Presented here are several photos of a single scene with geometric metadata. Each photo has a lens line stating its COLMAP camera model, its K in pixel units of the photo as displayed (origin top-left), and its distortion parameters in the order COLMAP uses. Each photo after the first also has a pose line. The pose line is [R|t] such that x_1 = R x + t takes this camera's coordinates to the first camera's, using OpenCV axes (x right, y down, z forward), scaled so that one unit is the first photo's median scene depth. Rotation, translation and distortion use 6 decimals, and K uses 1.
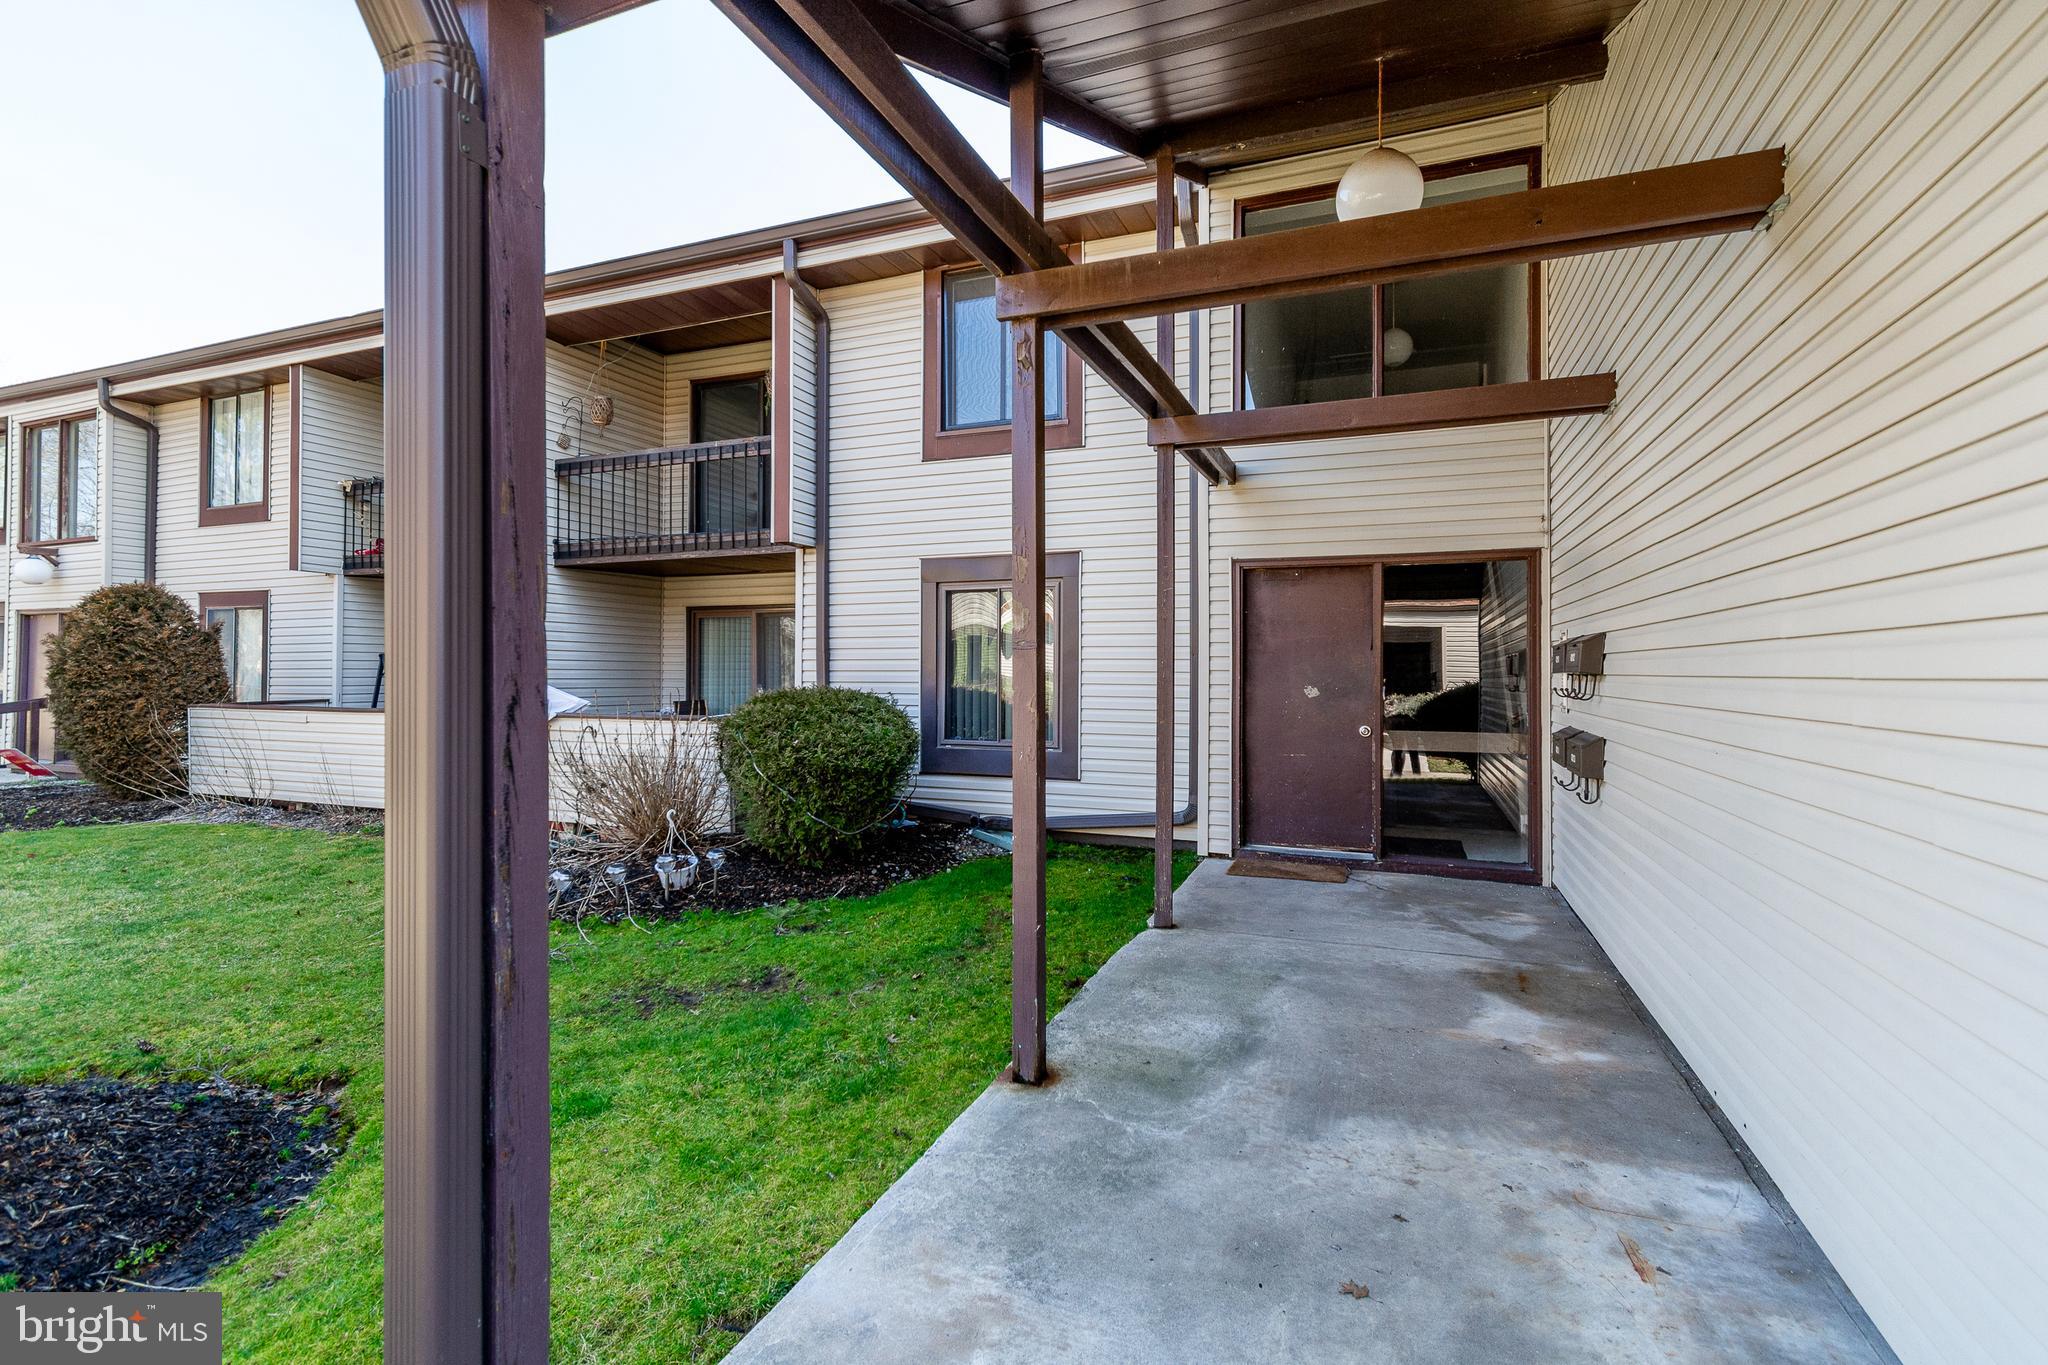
lens RADIAL K [[932.1, 0, 1024.0], [0, 932.1, 682.5], [0, 0, 1]] dist [0.002674, -0.000331]
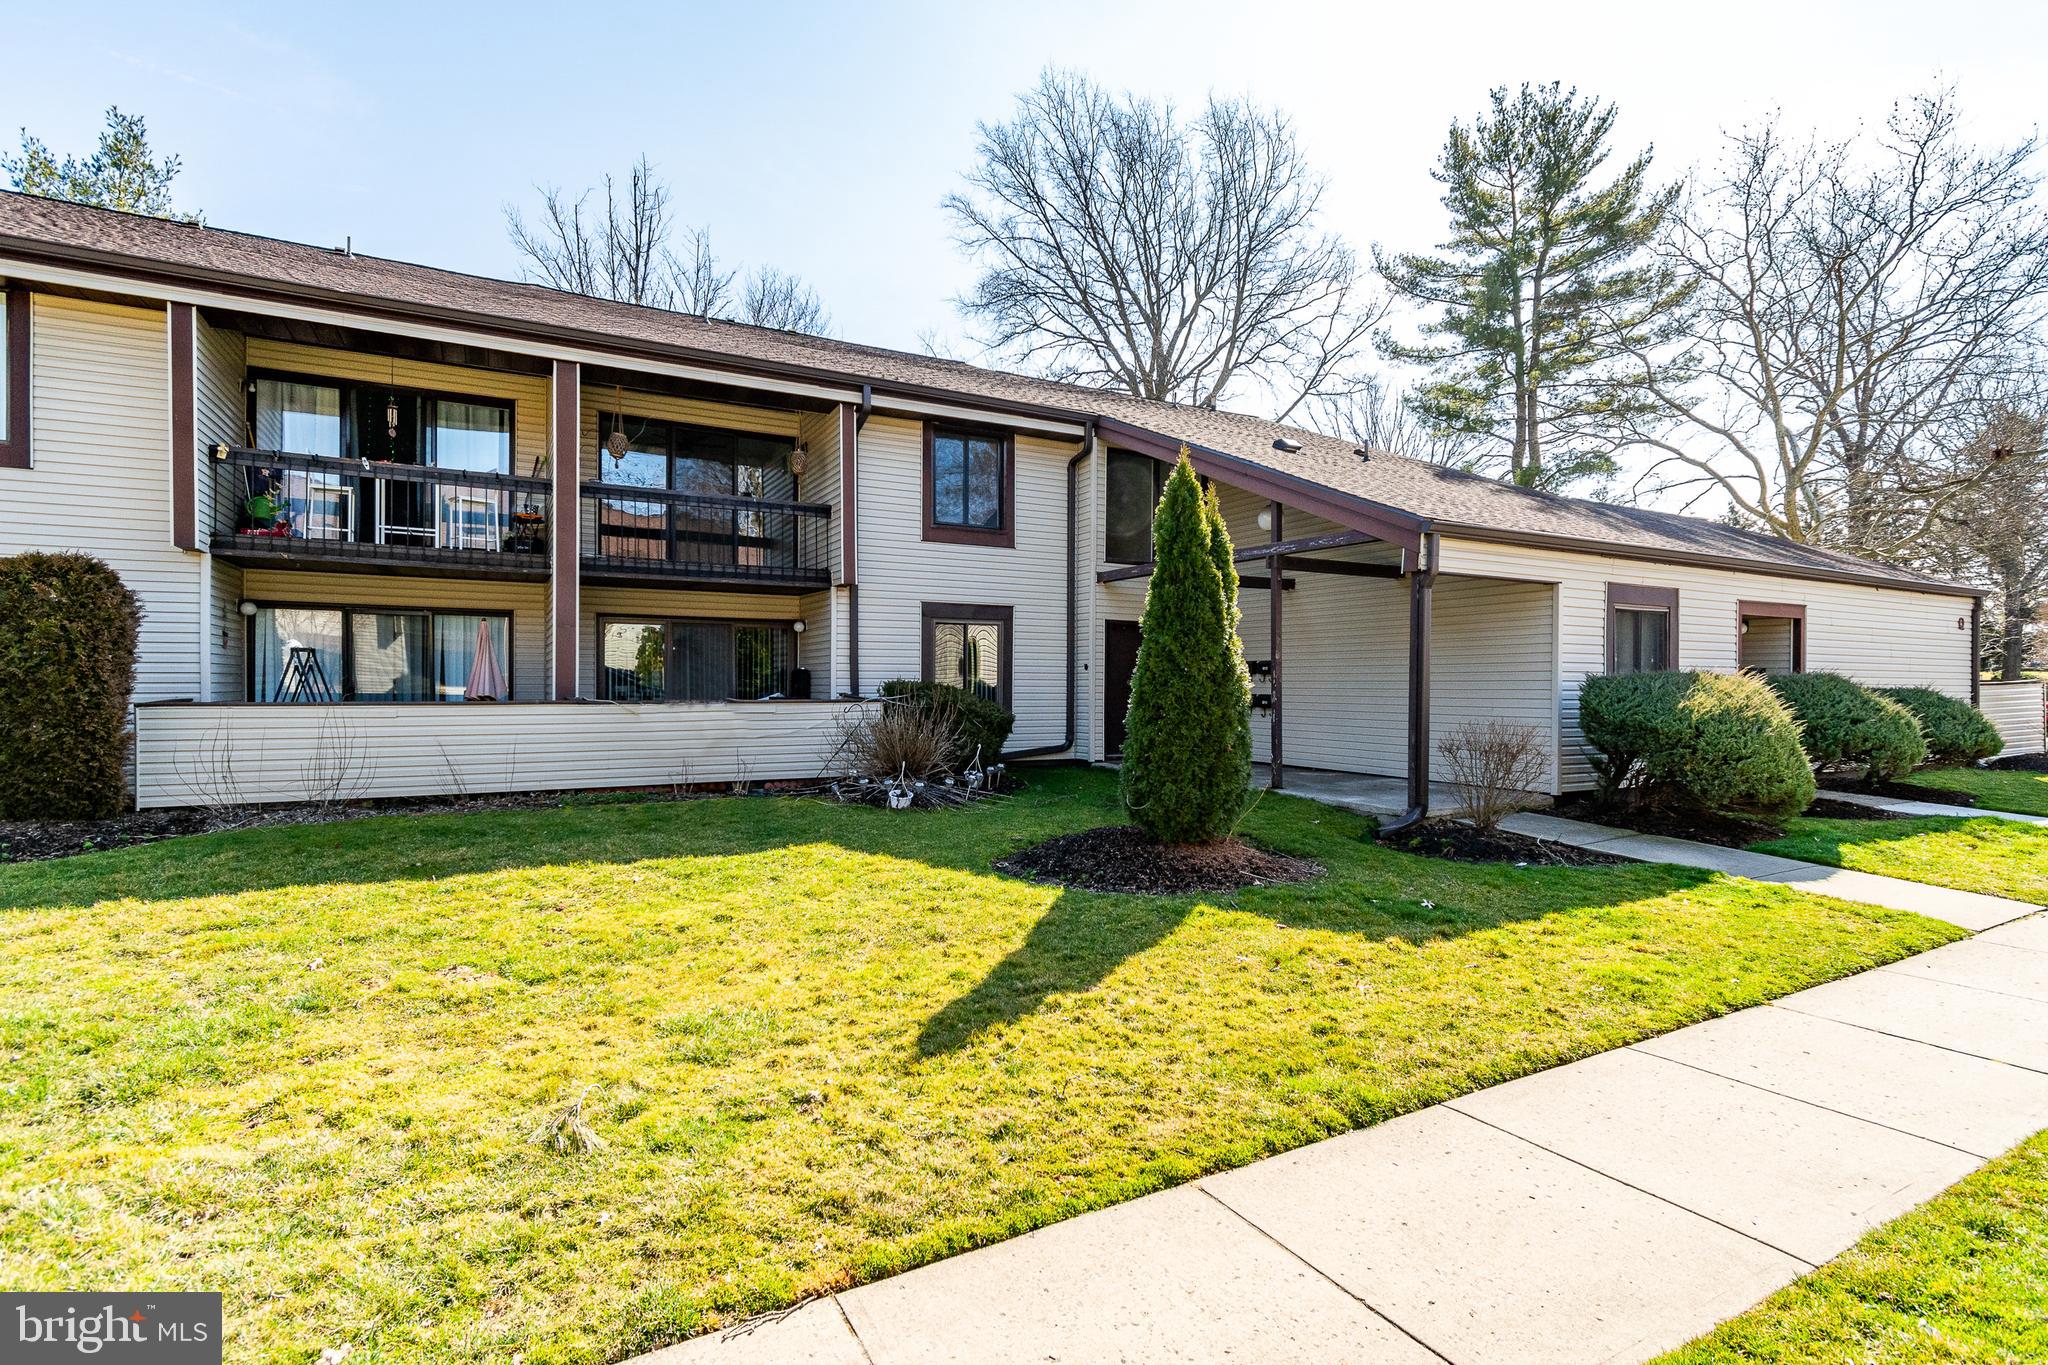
lens RADIAL K [[932.1, 0, 1024.0], [0, 932.1, 682.5], [0, 0, 1]] dist [0.002674, -0.000331]
pose [[0.643063, -0.001843, 0.765811, -1.226577], [0.005474, 0.999983, -0.002189, 0.011711], [-0.765794, 0.005600, 0.643062, -0.168066]]
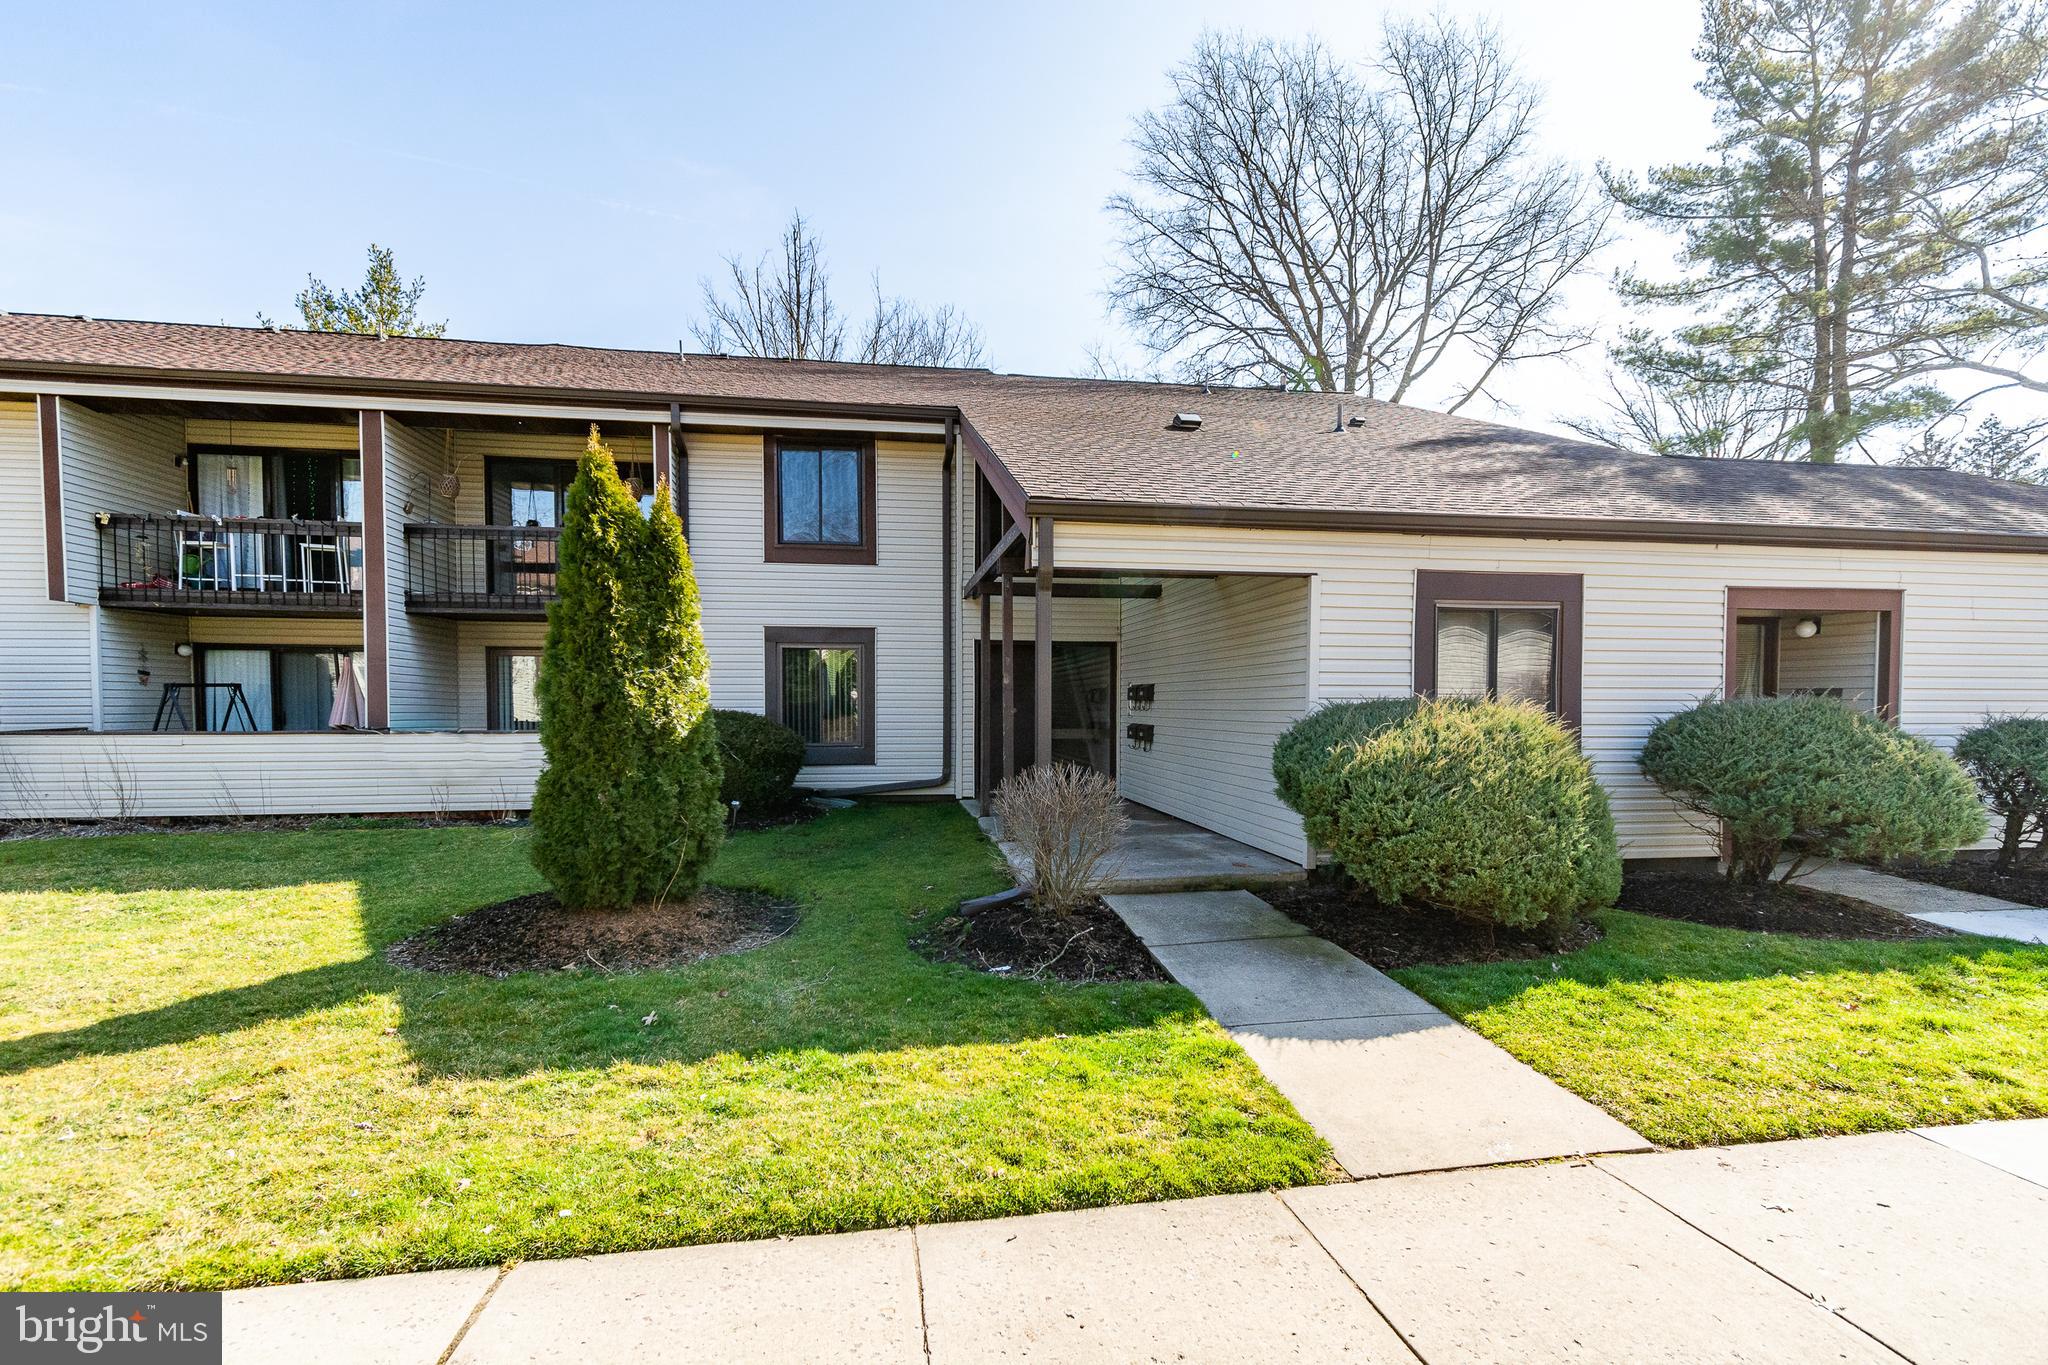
lens RADIAL K [[921.3, 0, 1044.9], [0, 921.3, 729.4], [0, 0, 1]] dist [0.002311, 0.000221]
pose [[0.856507, -0.018352, 0.515809, -0.498560], [0.007703, 0.999711, 0.022779, 0.005985], [-0.516078, -0.015537, 0.856401, -0.536718]]
